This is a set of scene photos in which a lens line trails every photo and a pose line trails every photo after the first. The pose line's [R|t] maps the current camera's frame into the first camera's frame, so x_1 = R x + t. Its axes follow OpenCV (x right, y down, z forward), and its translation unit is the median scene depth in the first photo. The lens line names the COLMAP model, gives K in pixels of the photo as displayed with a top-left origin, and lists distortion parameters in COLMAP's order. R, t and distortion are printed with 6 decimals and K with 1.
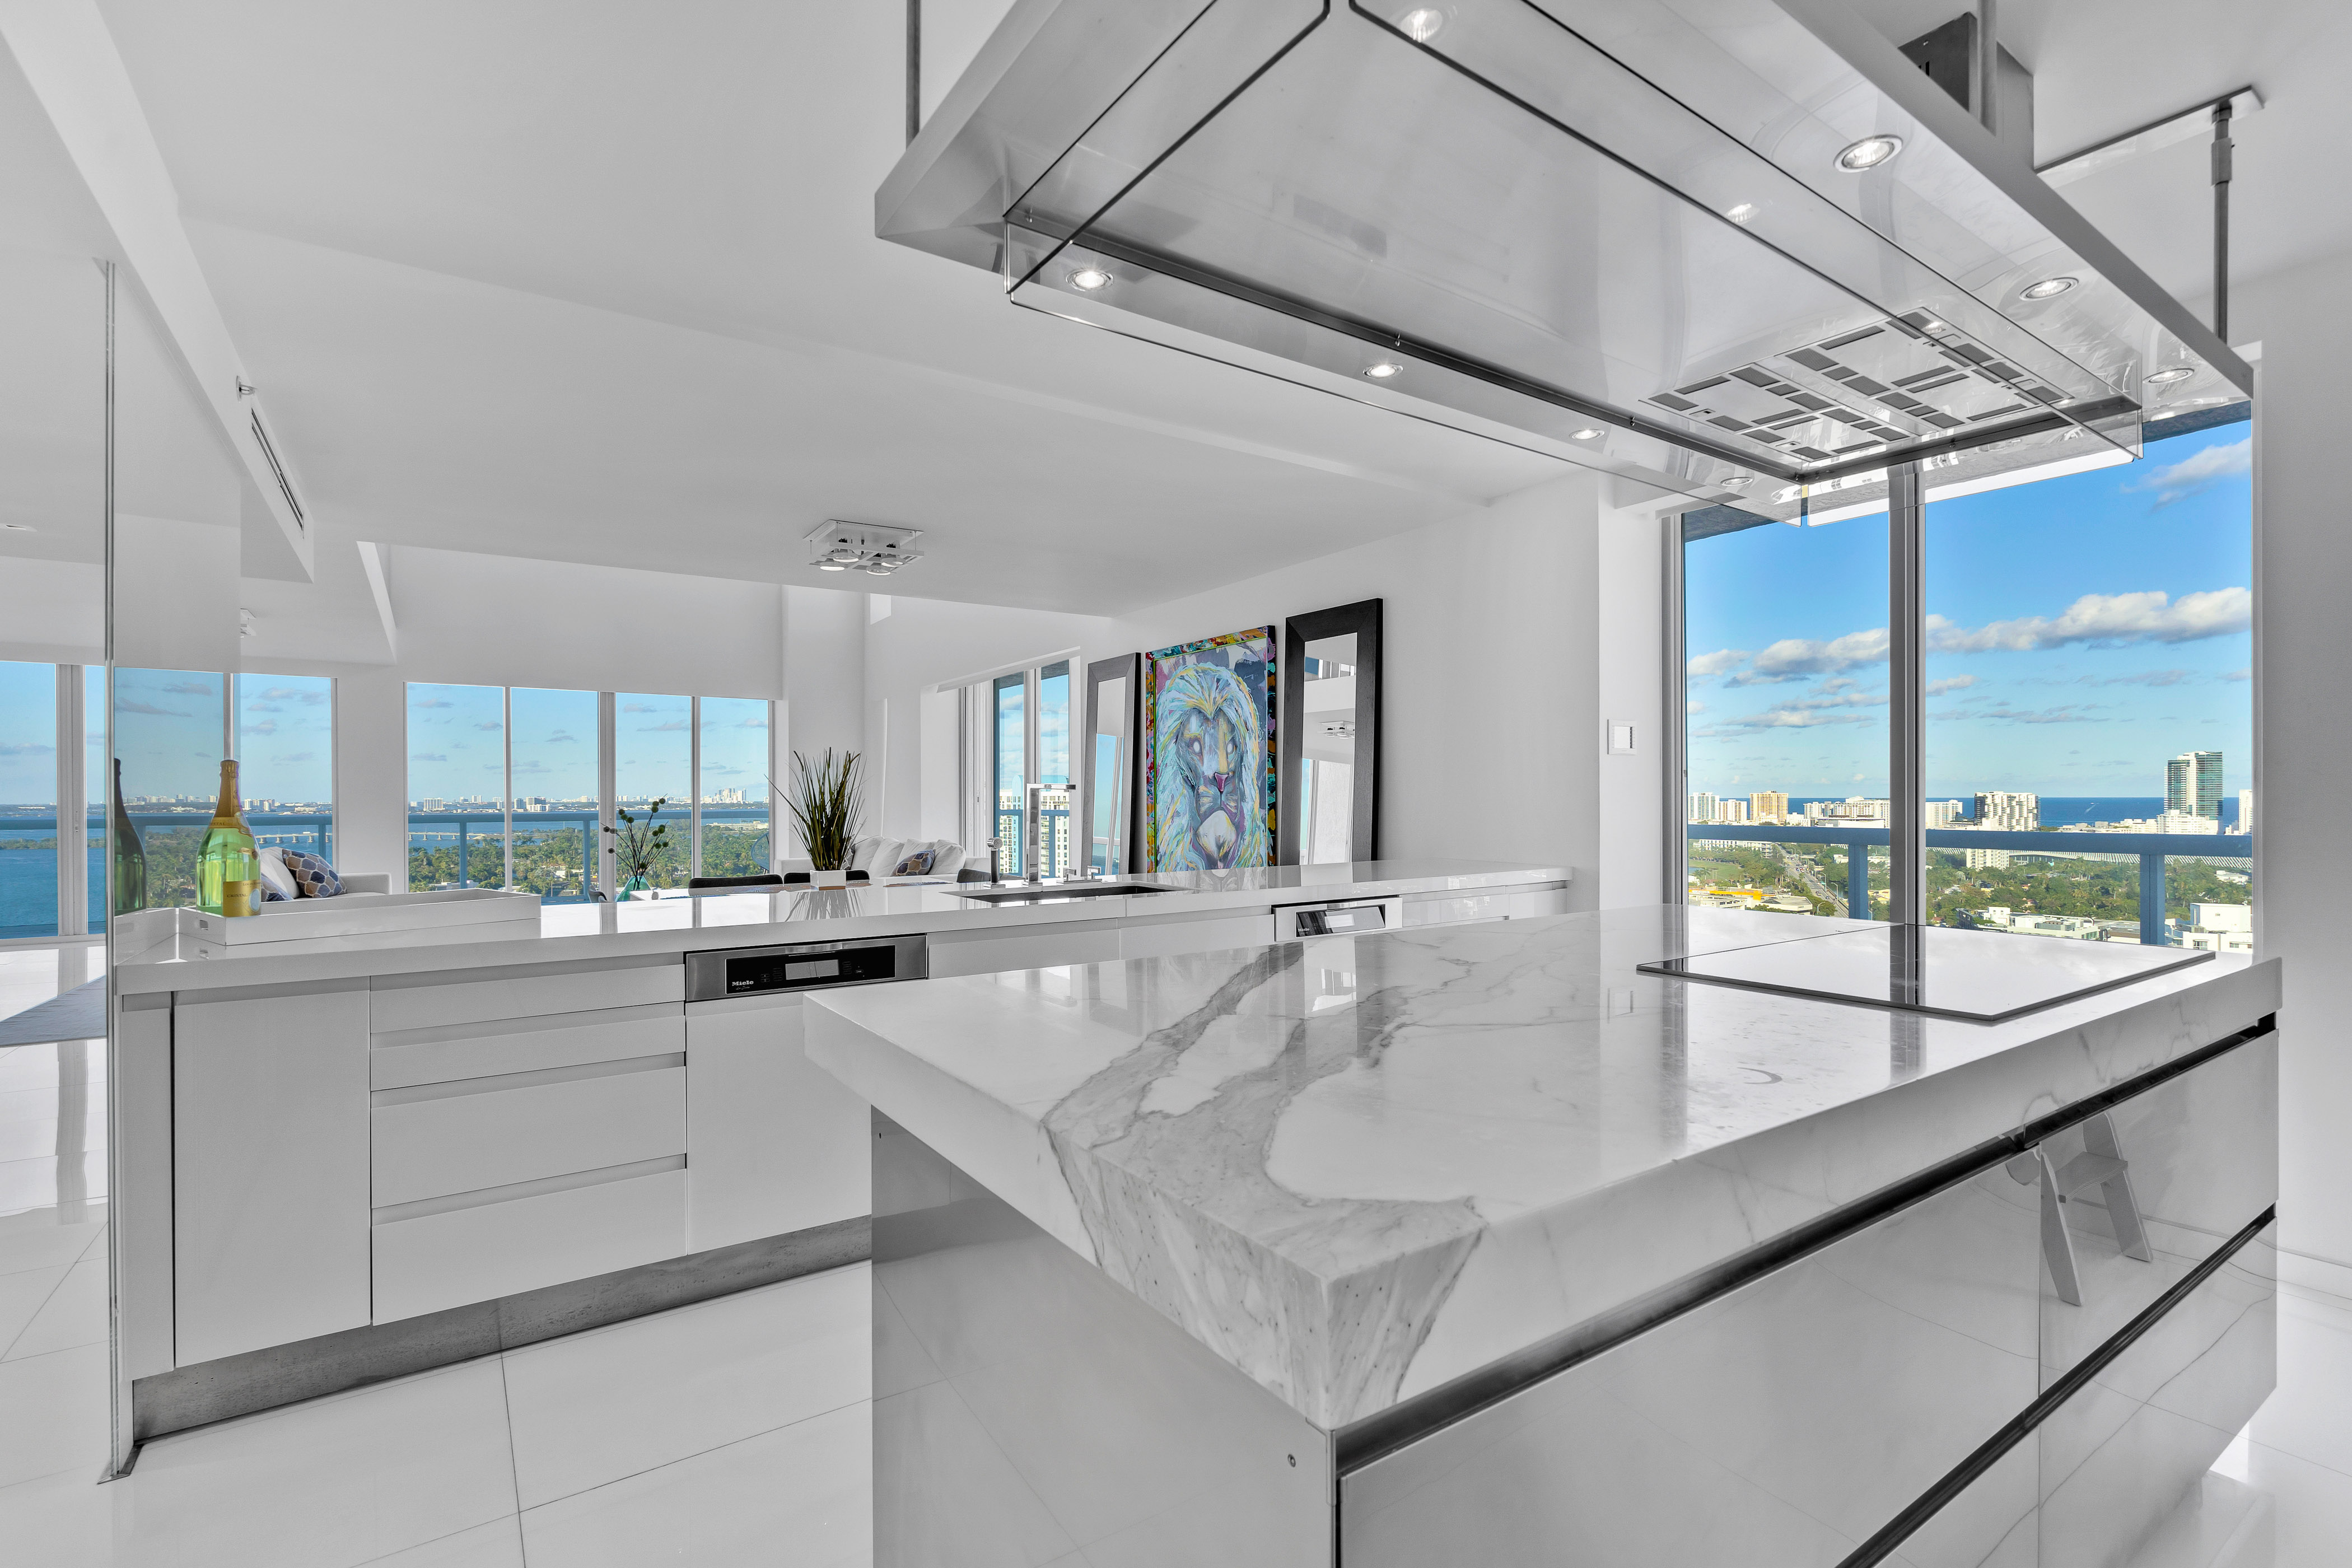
lens RADIAL K [[1085.3, 0, 1151.2], [0, 1085.3, 814.9], [0, 0, 1]] dist [0.002379, 0.000954]
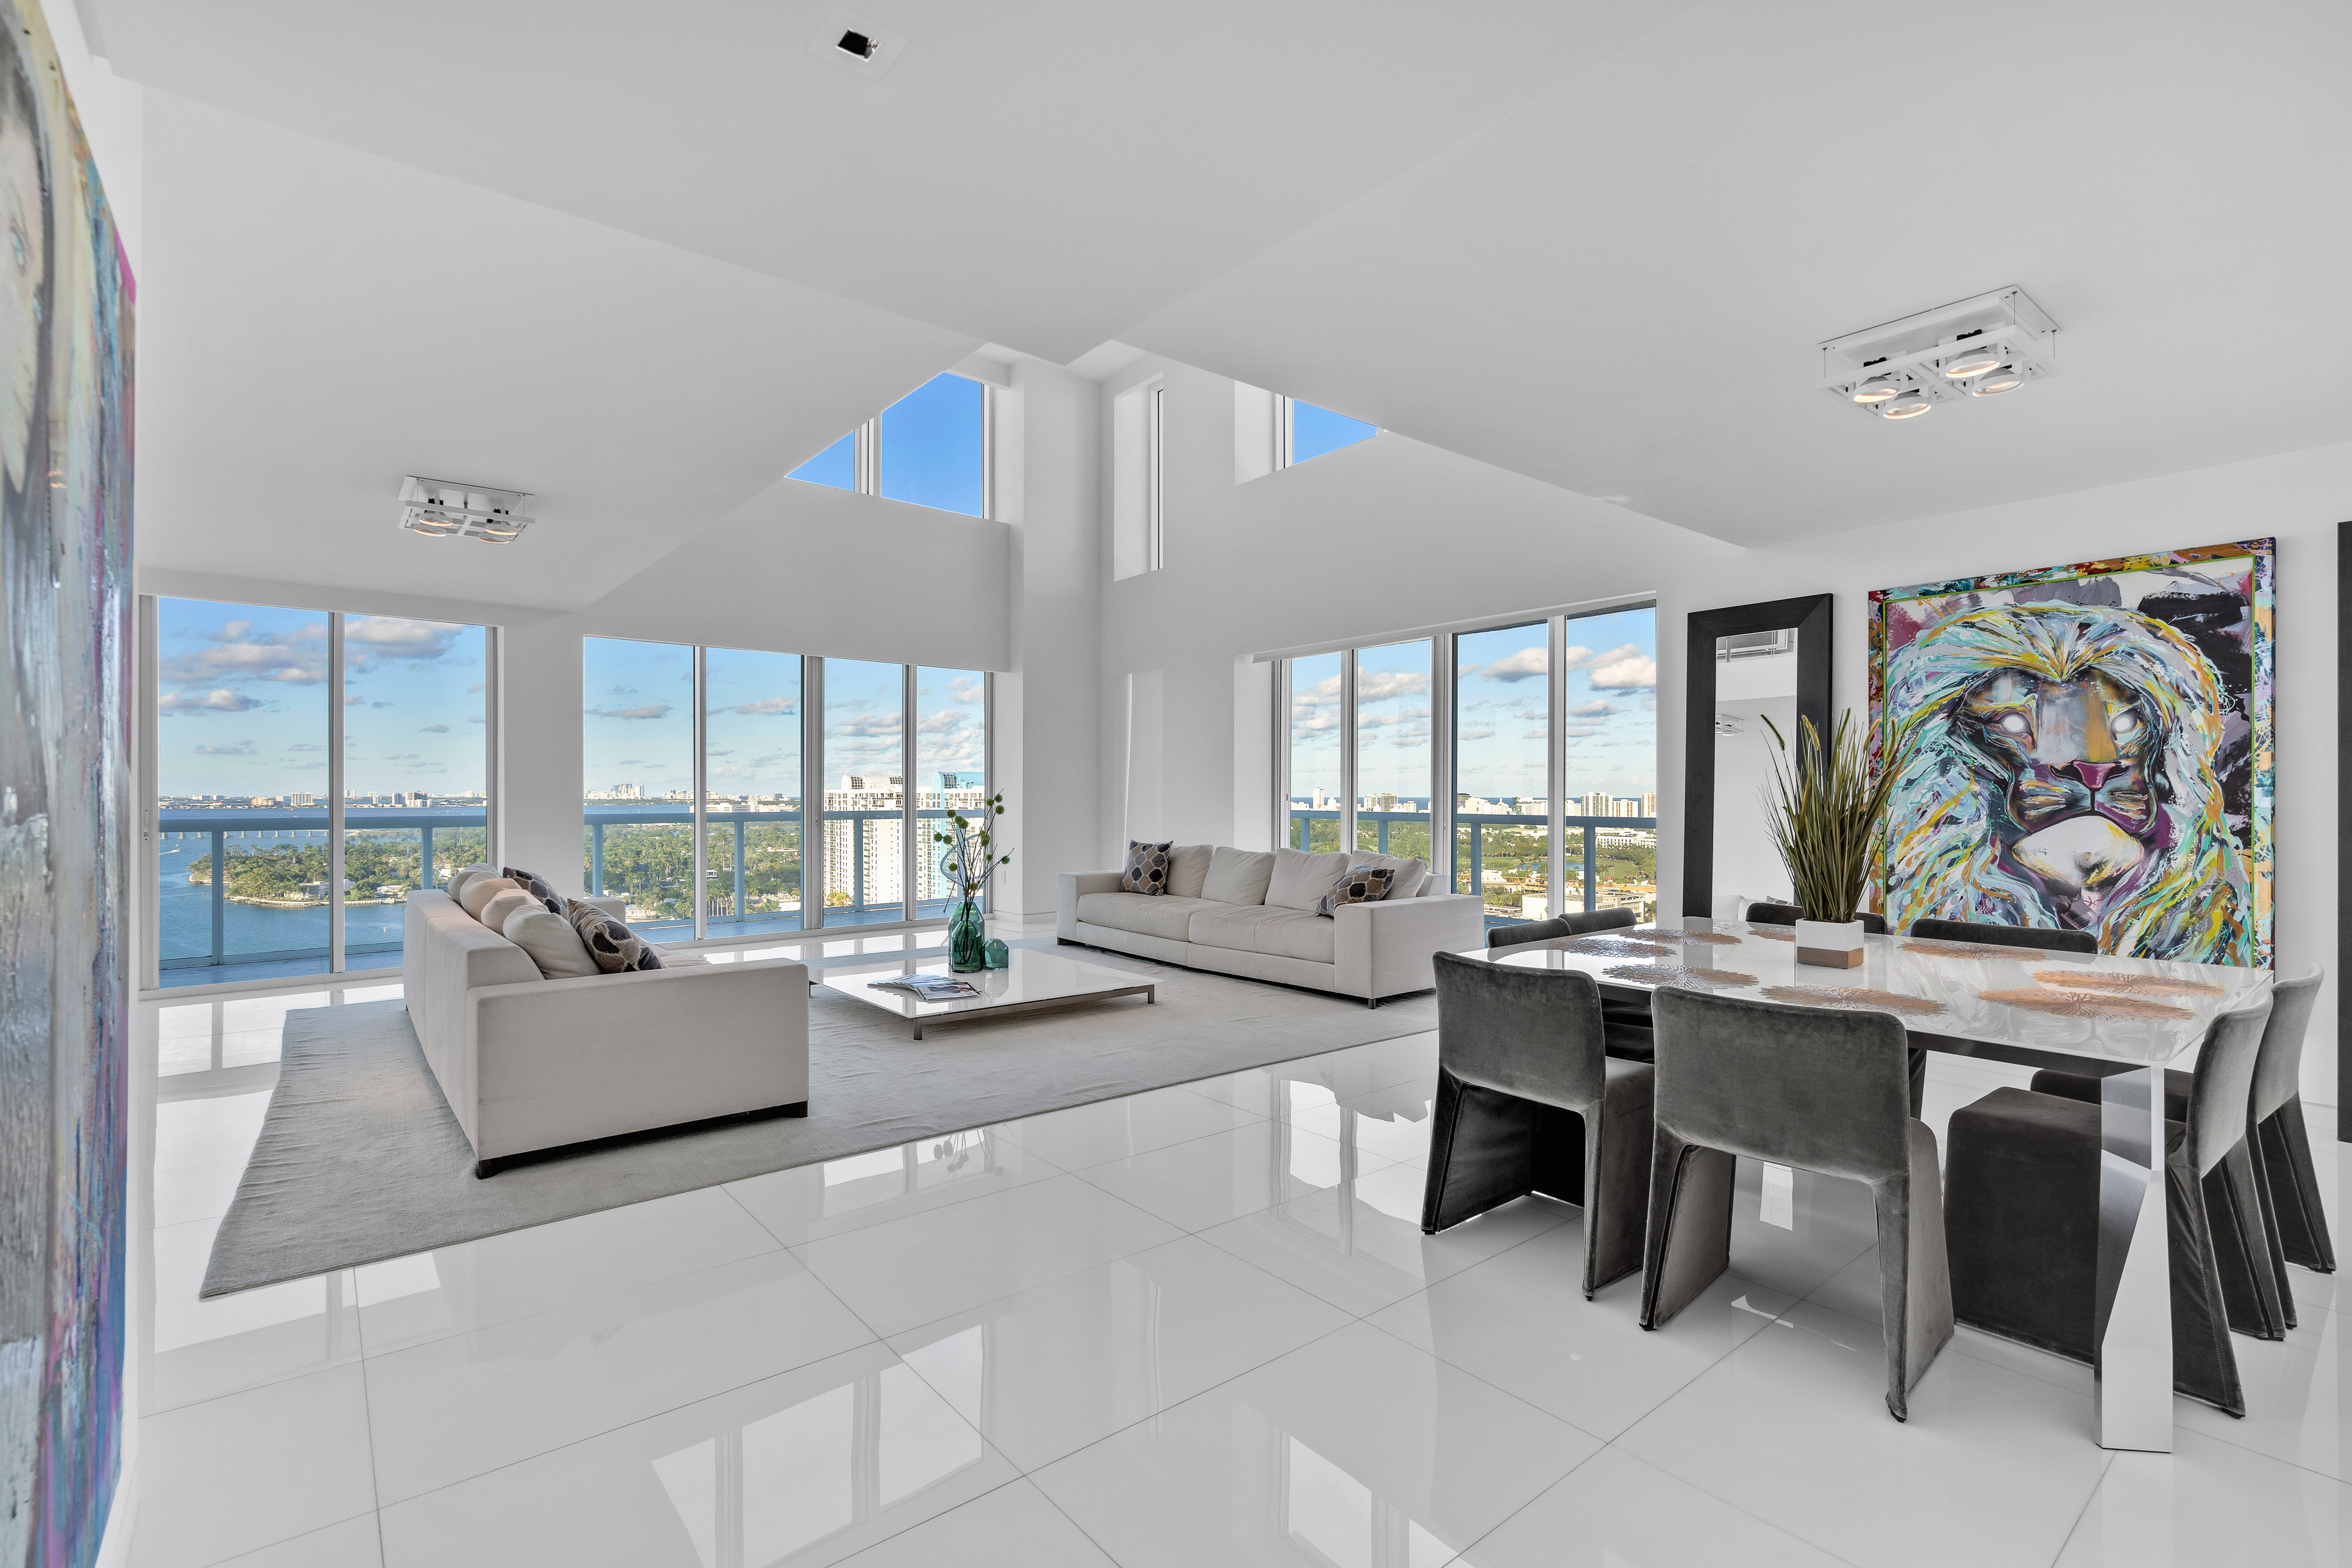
lens RADIAL K [[1085.3, 0, 1151.4], [0, 1085.3, 794.0], [0, 0, 1]] dist [0.002379, 0.000954]
pose [[0.996751, 0.004614, 0.080407, -0.547502], [-0.003230, 0.999845, -0.017323, -0.003935], [-0.080475, 0.017007, 0.996612, 0.345002]]
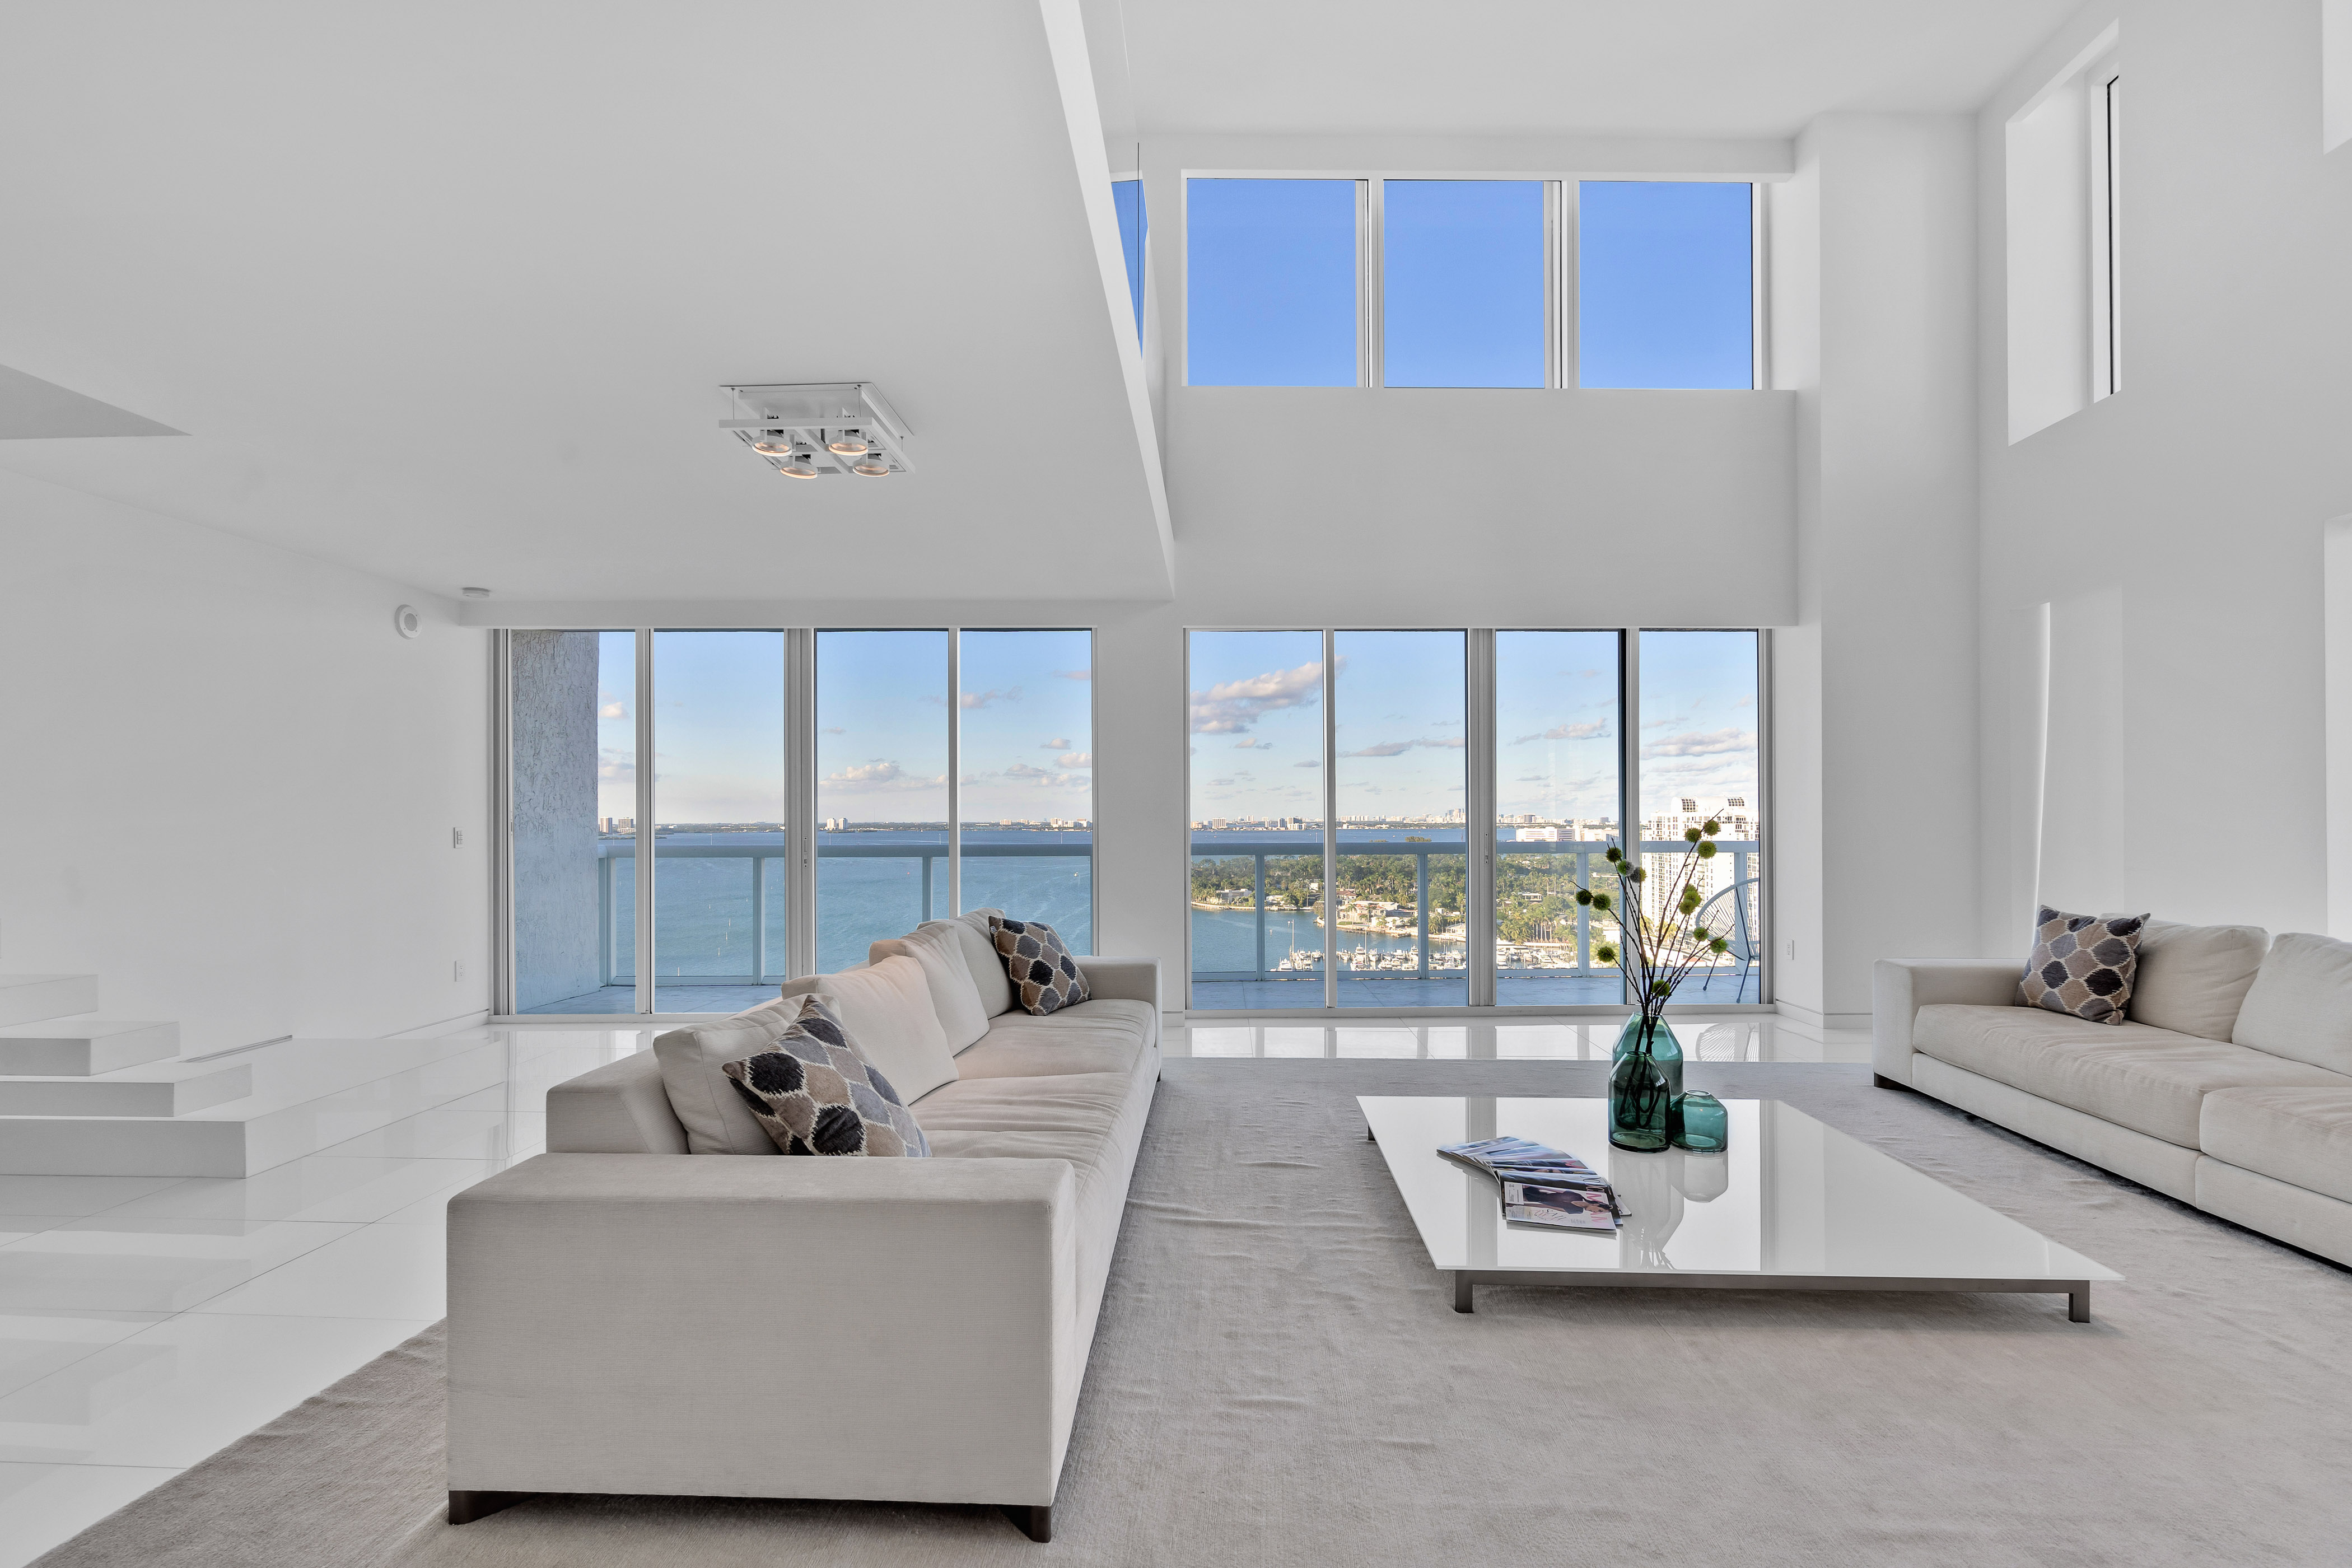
lens RADIAL K [[1085.3, 0, 1158.4], [0, 1085.3, 817.7], [0, 0, 1]] dist [0.002379, 0.000954]
pose [[0.802126, 0.000778, -0.597155, -0.504958], [-0.010350, 0.999867, -0.012601, -0.012772], [0.597066, 0.016288, 0.802027, 0.754723]]
